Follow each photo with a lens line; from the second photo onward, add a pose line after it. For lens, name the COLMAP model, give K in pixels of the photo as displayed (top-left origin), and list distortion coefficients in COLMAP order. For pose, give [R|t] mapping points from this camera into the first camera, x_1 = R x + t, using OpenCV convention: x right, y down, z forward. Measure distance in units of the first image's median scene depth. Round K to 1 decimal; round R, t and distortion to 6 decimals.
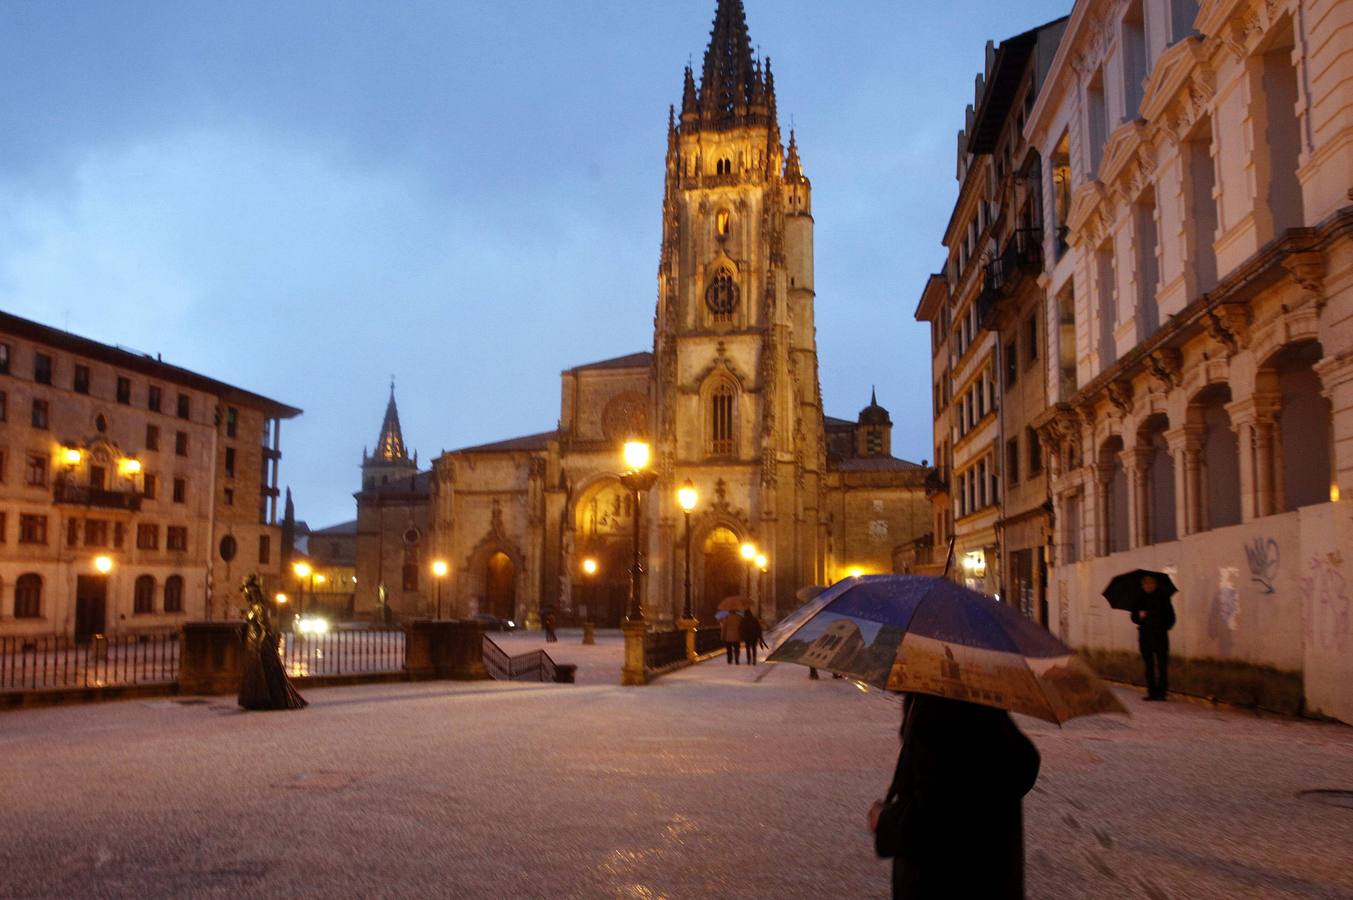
lens RADIAL K [[934.5, 0, 644.2], [0, 934.5, 501.3], [0, 0, 1]] dist [-0.073821, 0.000488]
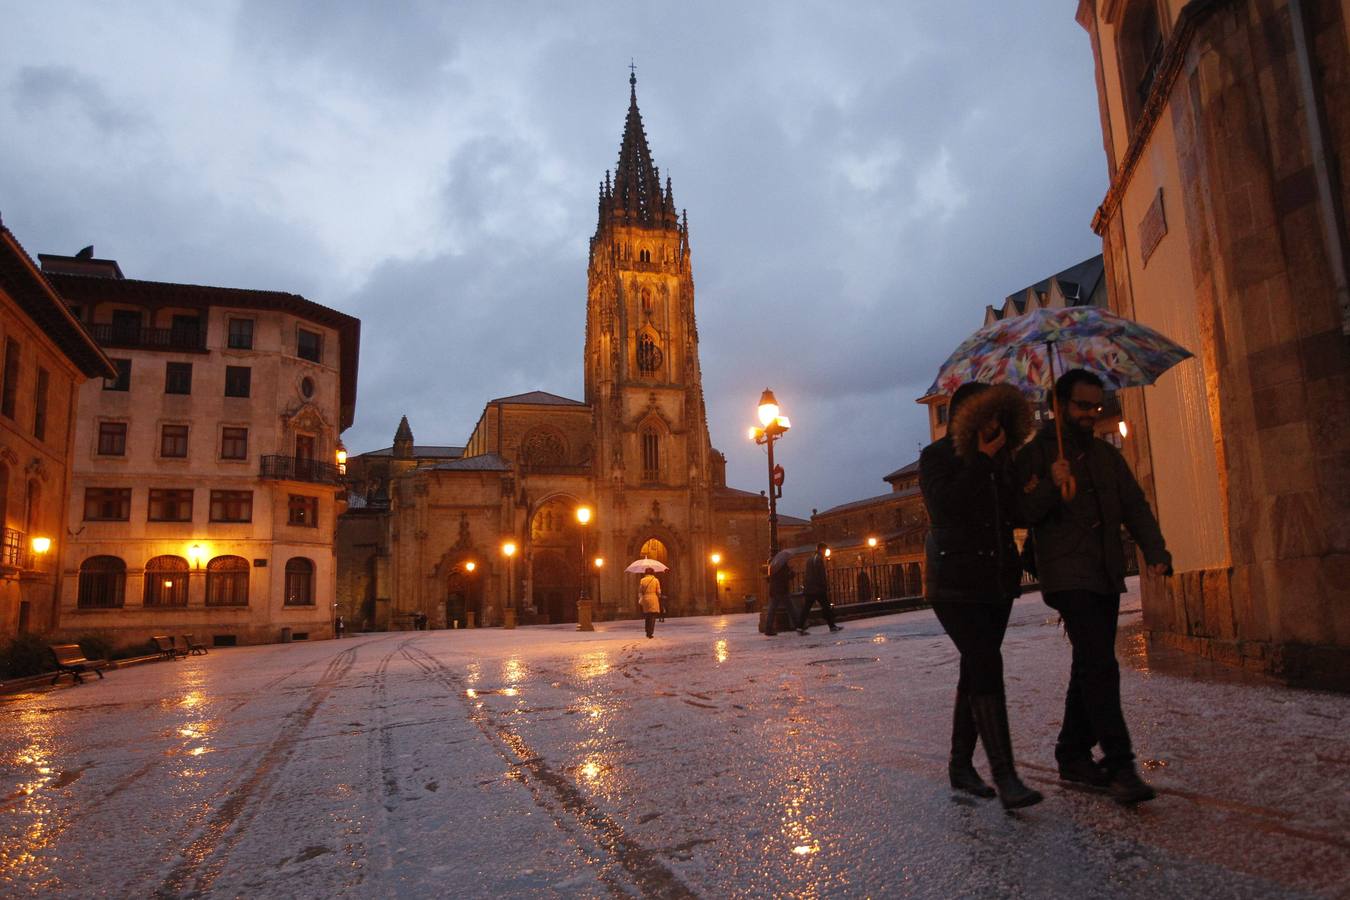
lens RADIAL K [[921.2, 0, 675.0], [0, 921.2, 450.0], [0, 0, 1]] dist [-0.092816, -0.000136]
pose [[0.849501, 0.056520, 0.524551, -0.537122], [-0.006794, 0.995335, -0.096243, 0.027453], [-0.527543, 0.078194, 0.845922, -0.075128]]
